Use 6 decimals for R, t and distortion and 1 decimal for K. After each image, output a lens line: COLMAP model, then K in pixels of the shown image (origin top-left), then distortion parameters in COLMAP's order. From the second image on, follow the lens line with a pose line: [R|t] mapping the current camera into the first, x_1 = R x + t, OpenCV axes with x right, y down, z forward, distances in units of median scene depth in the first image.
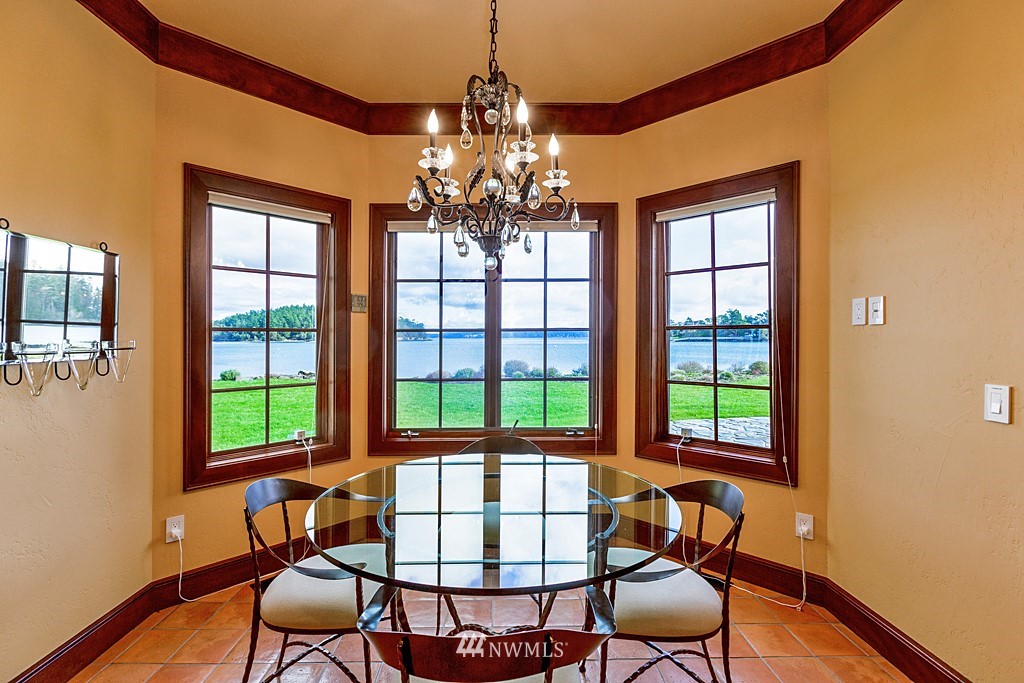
lens RADIAL K [[475.6, 0, 511.2], [0, 475.6, 341.5], [0, 0, 1]] dist [-0.002023, 0.000162]
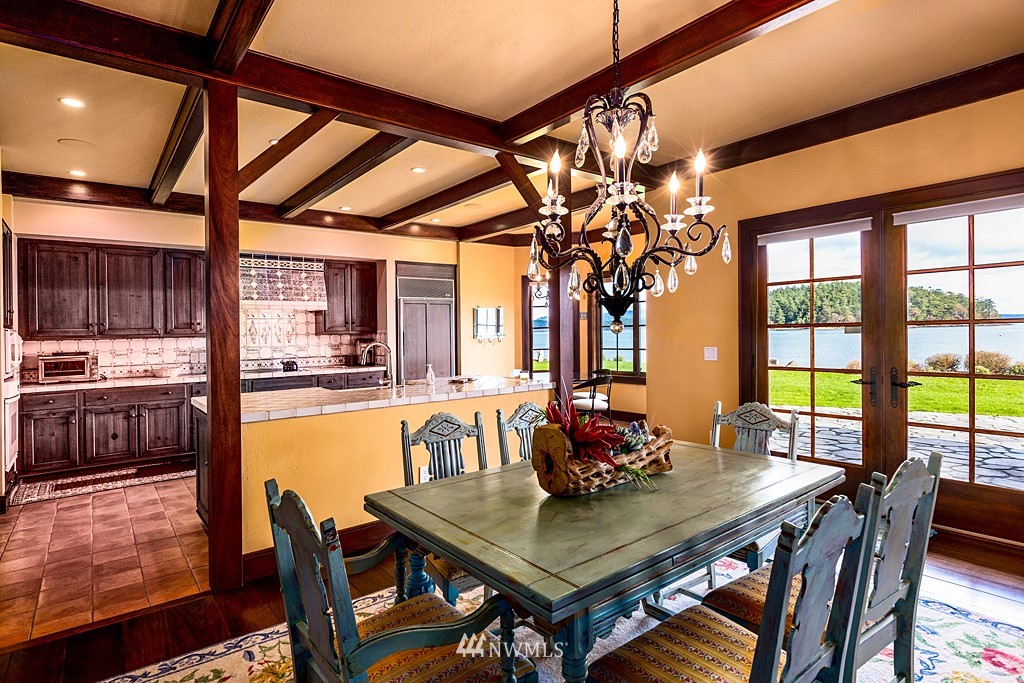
lens RADIAL K [[542.8, 0, 516.2], [0, 542.8, 336.0], [0, 0, 1]] dist [-0.004147, -0.000770]
pose [[0.612118, -0.003613, -0.790758, 1.776110], [0.013989, 0.999883, 0.006261, -0.001045], [0.790643, -0.014894, 0.612096, -1.014484]]
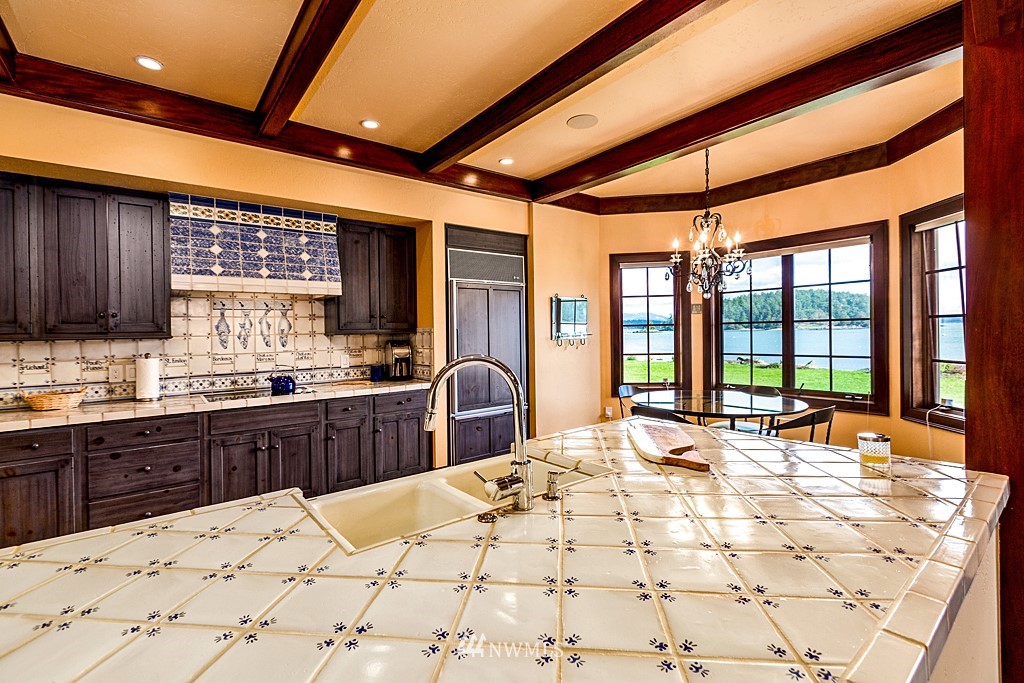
lens RADIAL K [[452.4, 0, 509.5], [0, 452.4, 340.8], [0, 0, 1]] dist [0.002159, 0.000195]
pose [[0.611916, 0.004670, -0.790909, 0.602190], [0.014227, 0.999756, 0.016910, -0.000375], [0.790795, -0.021600, 0.611700, -0.591654]]
